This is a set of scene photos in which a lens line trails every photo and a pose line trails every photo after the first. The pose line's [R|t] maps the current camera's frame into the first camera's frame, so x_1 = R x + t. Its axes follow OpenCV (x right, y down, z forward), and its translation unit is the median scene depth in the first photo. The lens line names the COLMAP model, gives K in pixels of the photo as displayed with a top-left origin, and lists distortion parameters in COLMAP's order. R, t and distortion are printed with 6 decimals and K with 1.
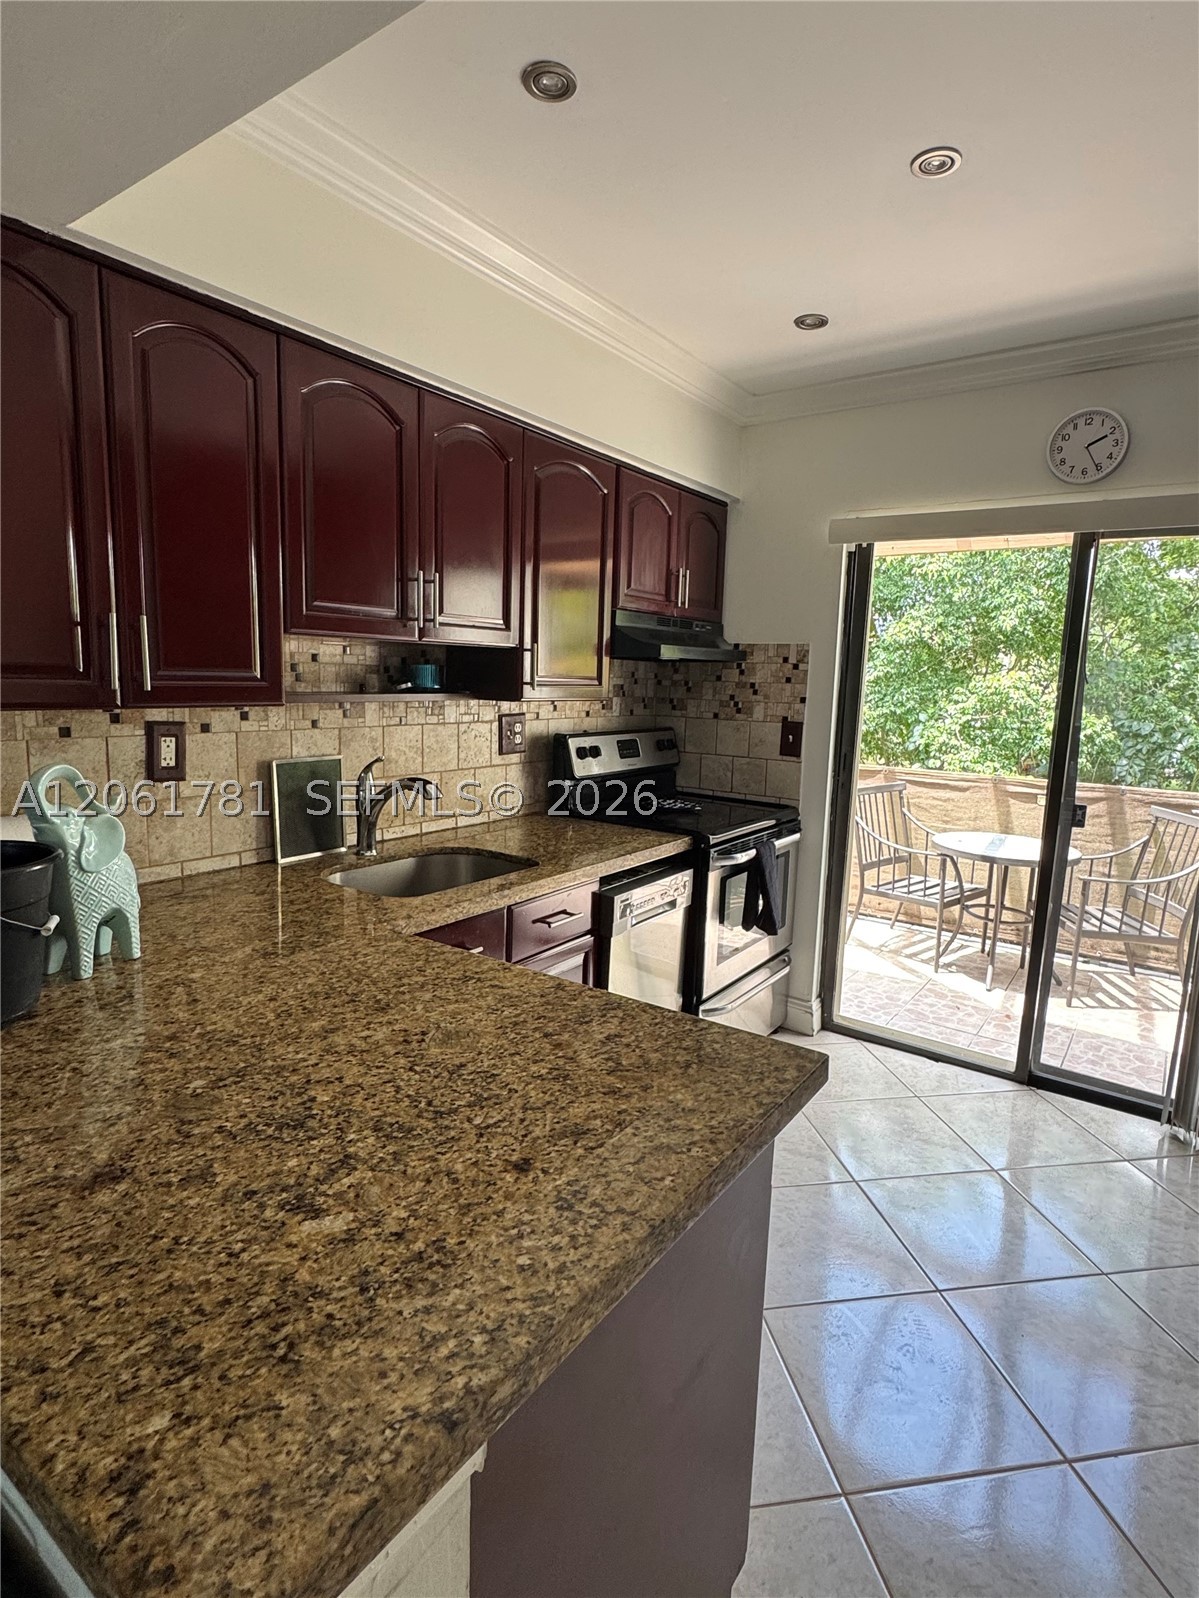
lens RADIAL K [[838.4, 0, 603.9], [0, 838.4, 801.5], [0, 0, 1]] dist [-0.004079, 0.000231]
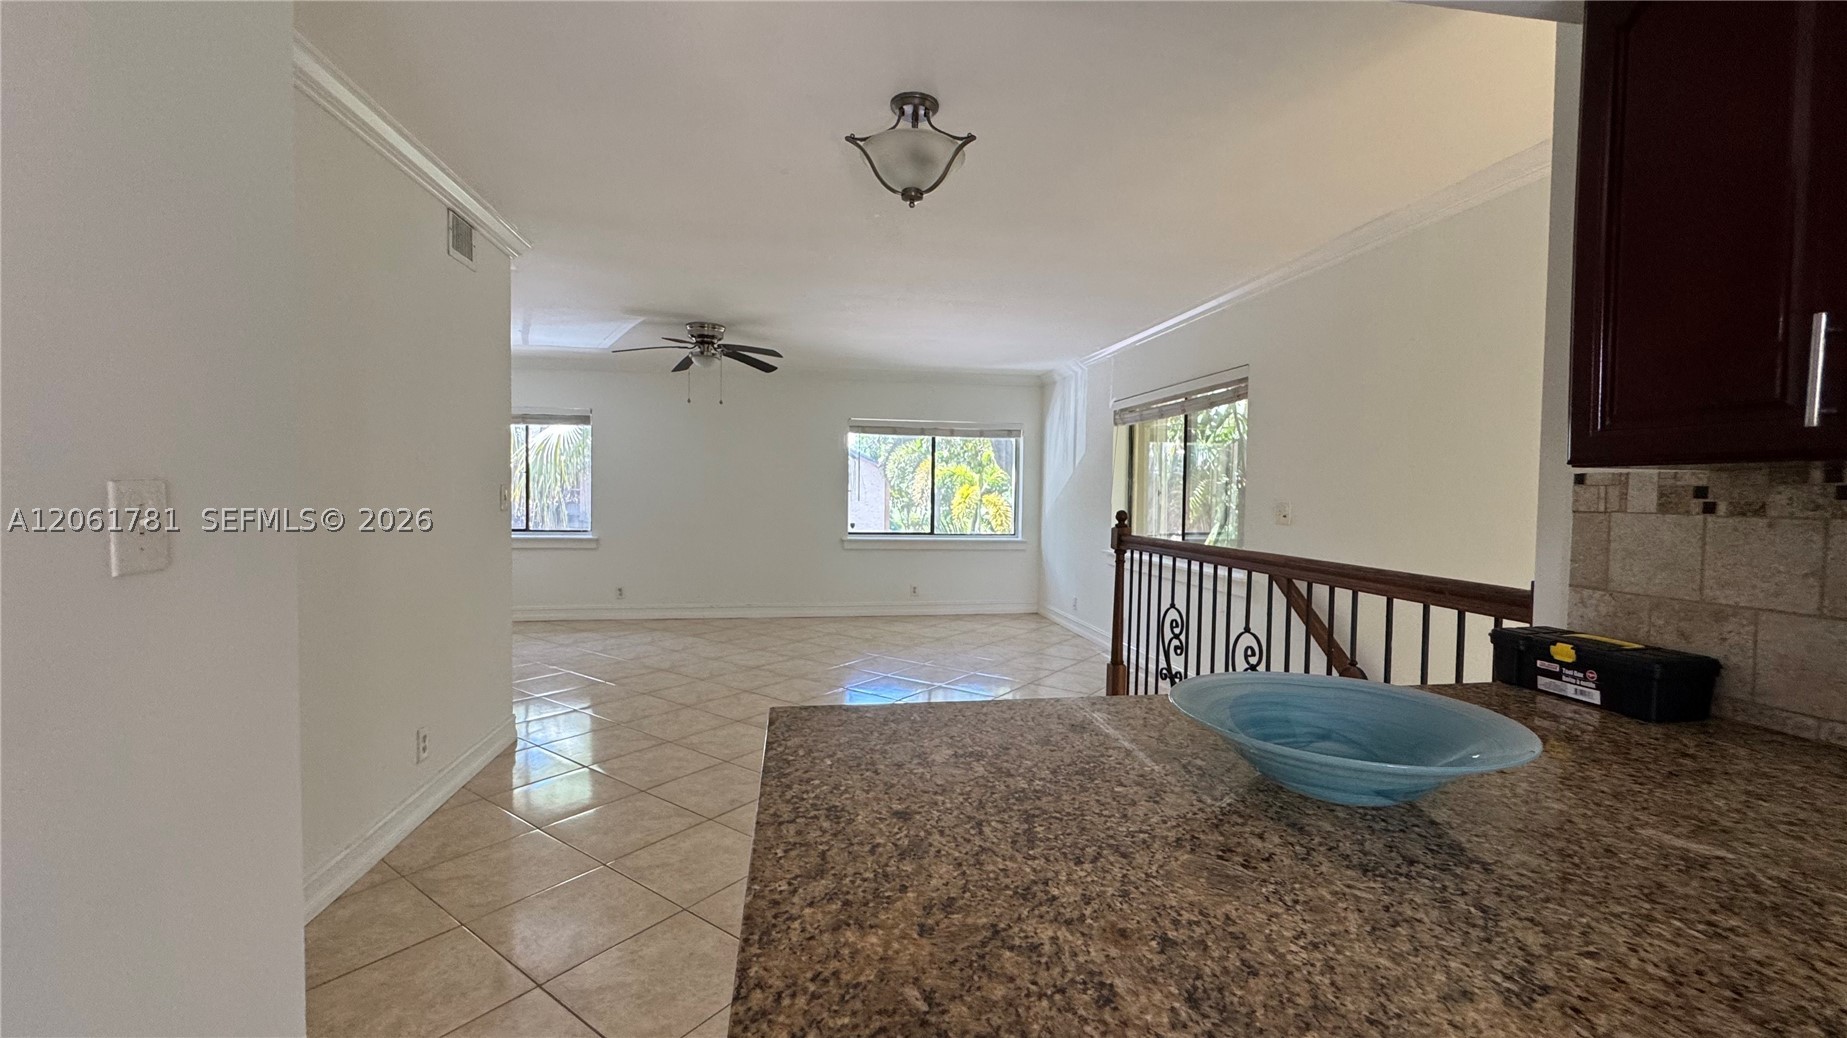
lens RADIAL K [[741.6, 0, 920.4], [0, 741.6, 517.0], [0, 0, 1]] dist [-0.004658, 0.000039]
pose [[-0.709785, -0.014301, -0.704273, 0.337017], [-0.138977, 0.982985, 0.120104, -0.036745], [0.690572, 0.183126, -0.699696, 0.962371]]
